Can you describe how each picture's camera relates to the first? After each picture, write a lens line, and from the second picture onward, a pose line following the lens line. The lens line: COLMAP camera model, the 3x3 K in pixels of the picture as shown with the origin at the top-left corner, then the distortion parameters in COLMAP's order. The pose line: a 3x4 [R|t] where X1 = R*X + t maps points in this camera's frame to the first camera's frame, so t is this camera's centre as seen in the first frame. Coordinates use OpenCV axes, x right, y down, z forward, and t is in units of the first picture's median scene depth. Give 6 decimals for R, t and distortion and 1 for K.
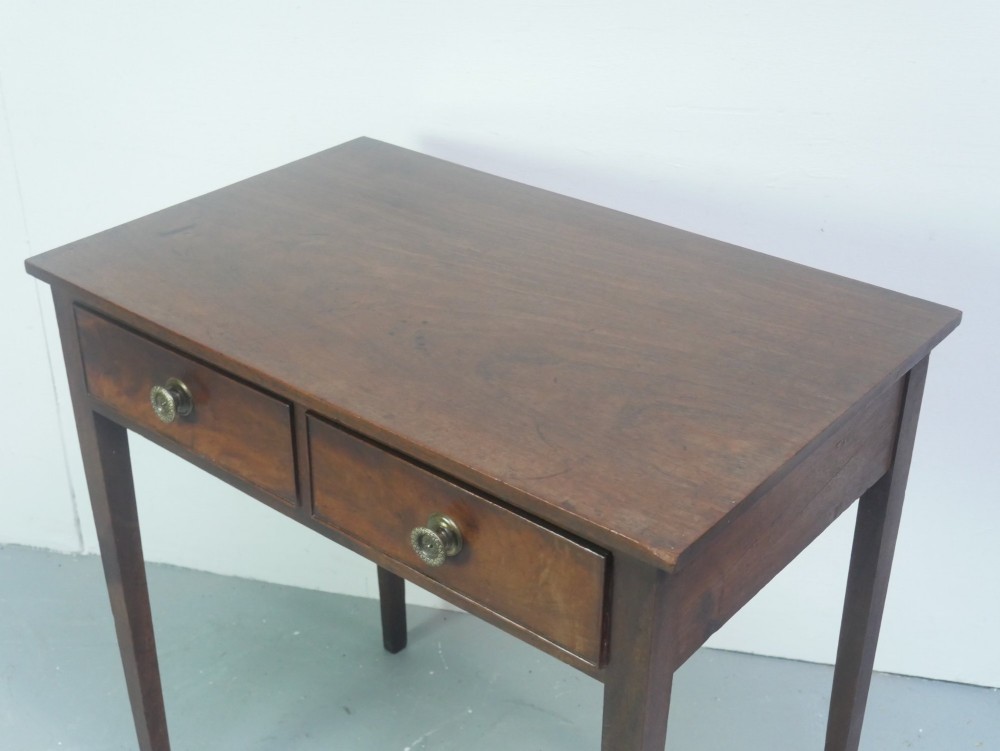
lens RADIAL K [[1392.9, 0, 497.5], [0, 1392.9, 338.3], [0, 0, 1]] dist [0.020951, -0.125964]
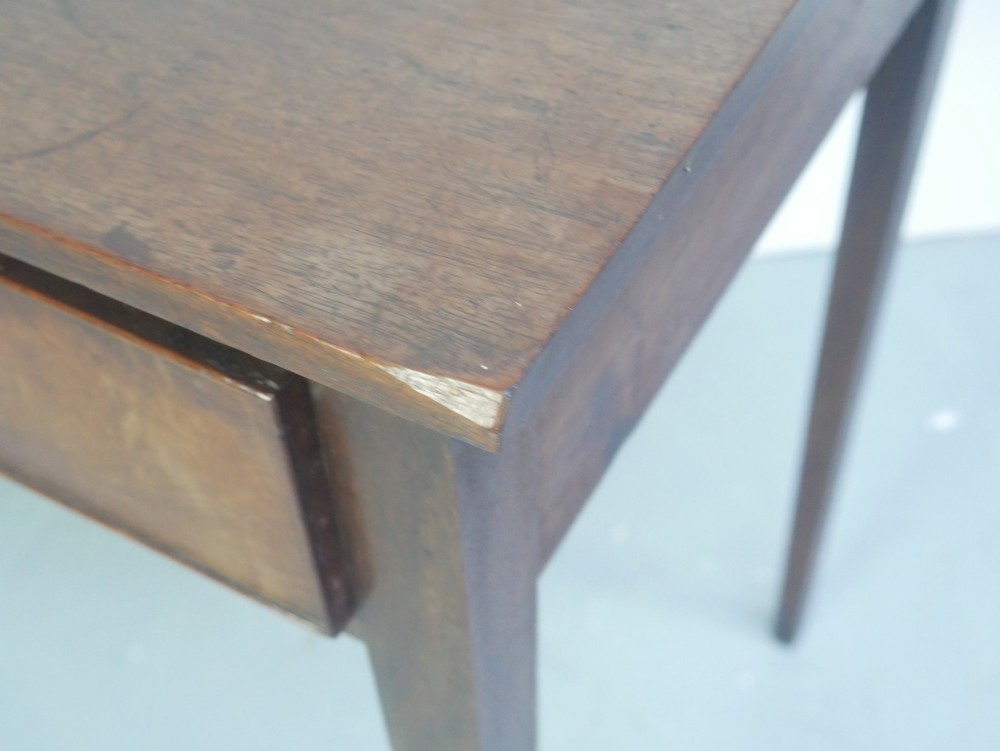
lens RADIAL K [[1392.9, 0, 497.5], [0, 1392.9, 338.3], [0, 0, 1]] dist [0.020951, -0.125964]
pose [[0.985313, -0.153216, 0.075383, 0.100773], [0.120640, 0.937049, 0.327697, 0.050518], [-0.120846, -0.313790, 0.941771, 0.689986]]
